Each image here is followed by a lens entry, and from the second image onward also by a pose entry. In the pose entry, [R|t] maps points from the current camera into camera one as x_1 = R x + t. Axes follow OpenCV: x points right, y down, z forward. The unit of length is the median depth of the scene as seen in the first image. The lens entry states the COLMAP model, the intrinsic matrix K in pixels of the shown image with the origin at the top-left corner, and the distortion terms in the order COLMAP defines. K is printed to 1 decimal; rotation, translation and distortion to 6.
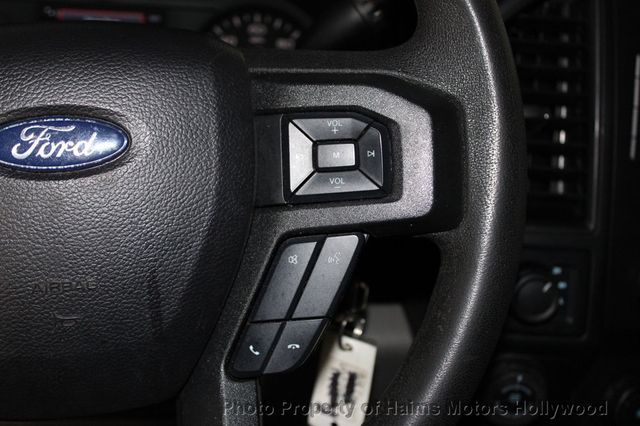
lens RADIAL K [[844.9, 0, 325.0], [0, 844.9, 207.4], [0, 0, 1]] dist [-0.054978, 0.000000]
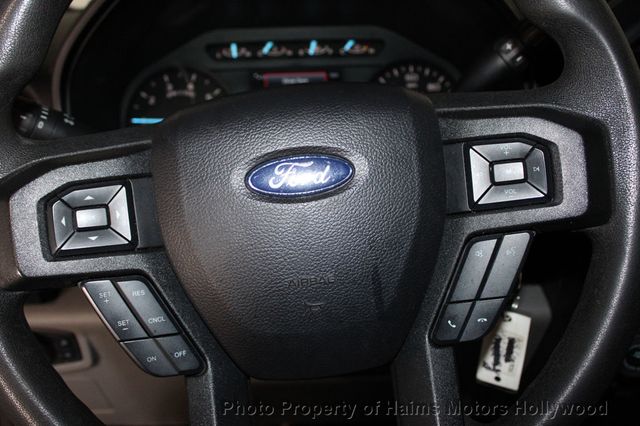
lens RADIAL K [[648.2, 0, 323.5], [0, 648.2, 210.4], [0, 0, 1]] dist [-0.084542, 0.000000]
pose [[0.985445, -0.050708, -0.162254, -0.108853], [0.050662, 0.998706, -0.004422, -0.012495], [0.162268, -0.003862, 0.986739, -0.019874]]
